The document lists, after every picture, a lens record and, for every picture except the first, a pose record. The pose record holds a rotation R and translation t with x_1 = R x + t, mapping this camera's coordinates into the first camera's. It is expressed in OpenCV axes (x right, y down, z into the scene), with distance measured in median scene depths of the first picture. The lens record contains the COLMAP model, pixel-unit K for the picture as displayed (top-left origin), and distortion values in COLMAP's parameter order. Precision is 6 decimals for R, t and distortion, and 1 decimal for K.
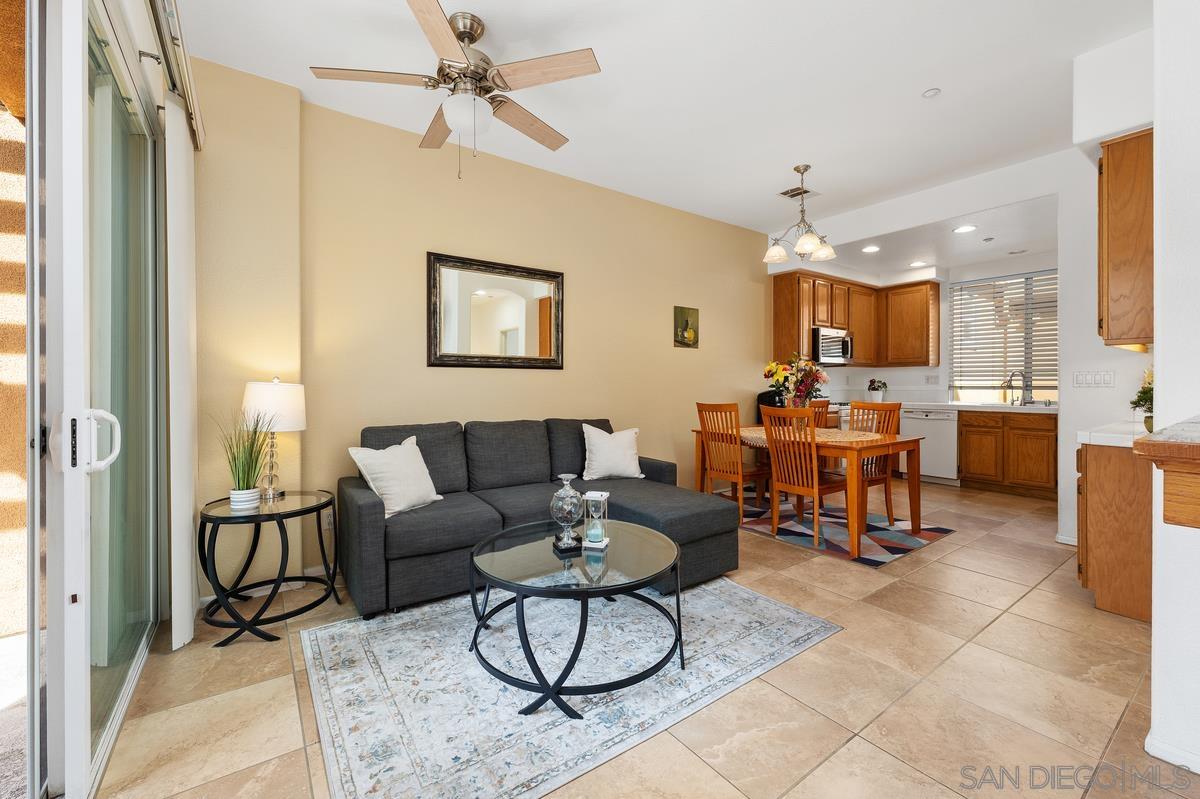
lens RADIAL K [[492.9, 0, 595.1], [0, 492.9, 390.5], [0, 0, 1]] dist [-0.002421, 0.000284]
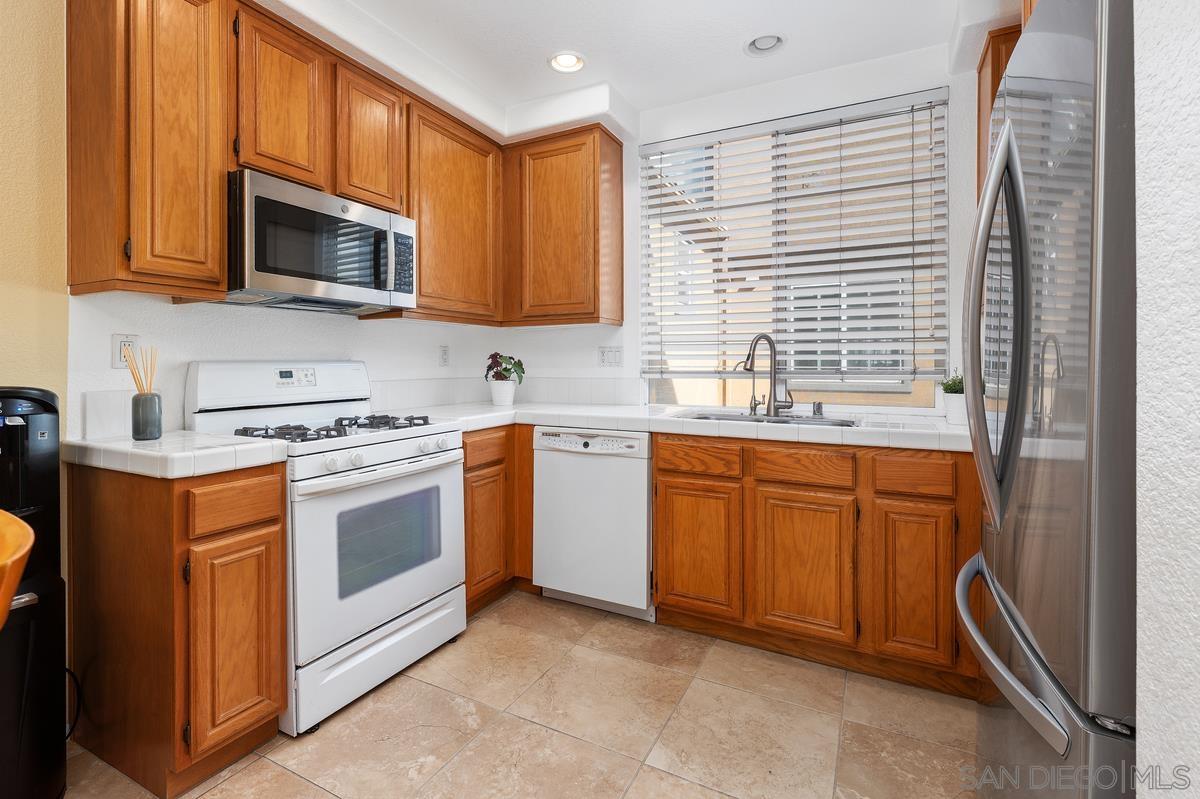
lens RADIAL K [[541.1, 0, 592.6], [0, 541.1, 368.2], [0, 0, 1]] dist [0.000562, -0.000640]
pose [[0.888403, 0.000396, 0.459064, 0.554996], [0.001321, 0.999993, -0.003420, -0.010426], [-0.459062, 0.003644, 0.888397, 0.708940]]
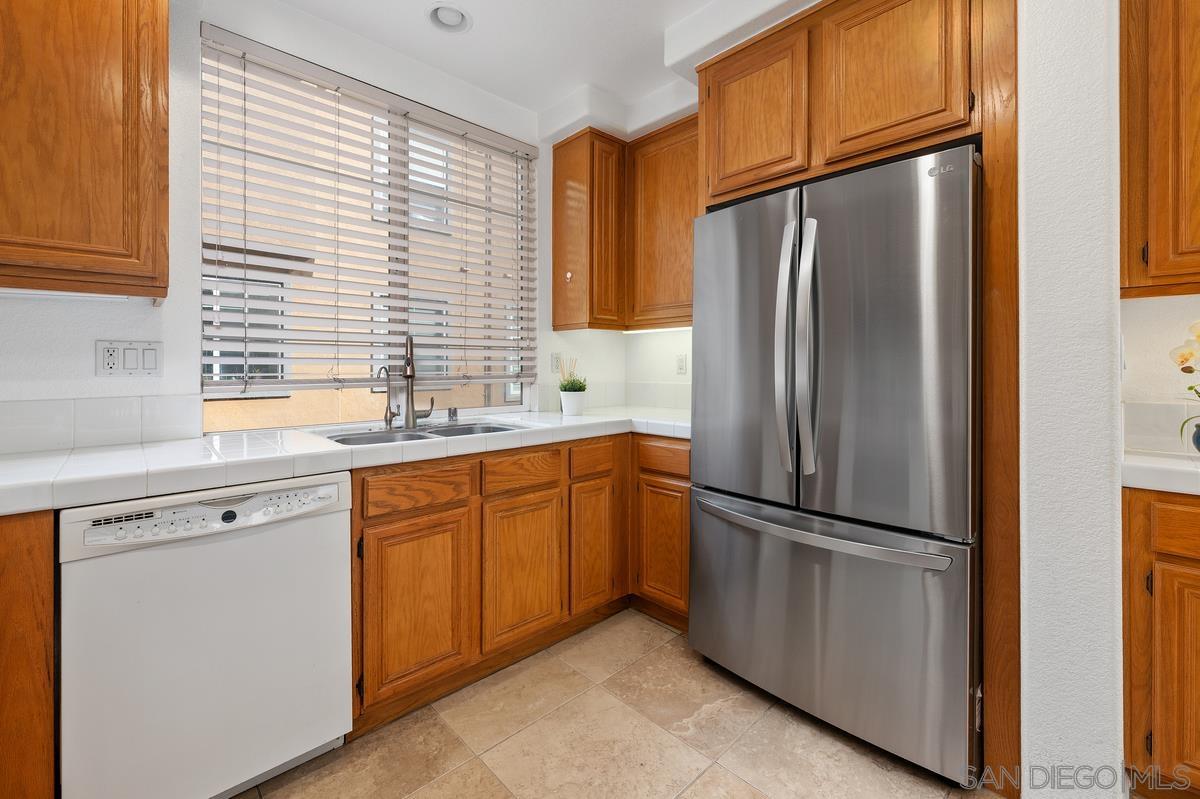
lens RADIAL K [[492.9, 0, 591.4], [0, 492.9, 365.4], [0, 0, 1]] dist [-0.002421, 0.000284]
pose [[-0.139780, 0.006581, 0.990161, 0.501035], [0.012260, 0.999913, -0.004915, -0.015869], [-0.990107, 0.011452, -0.139848, 1.007569]]
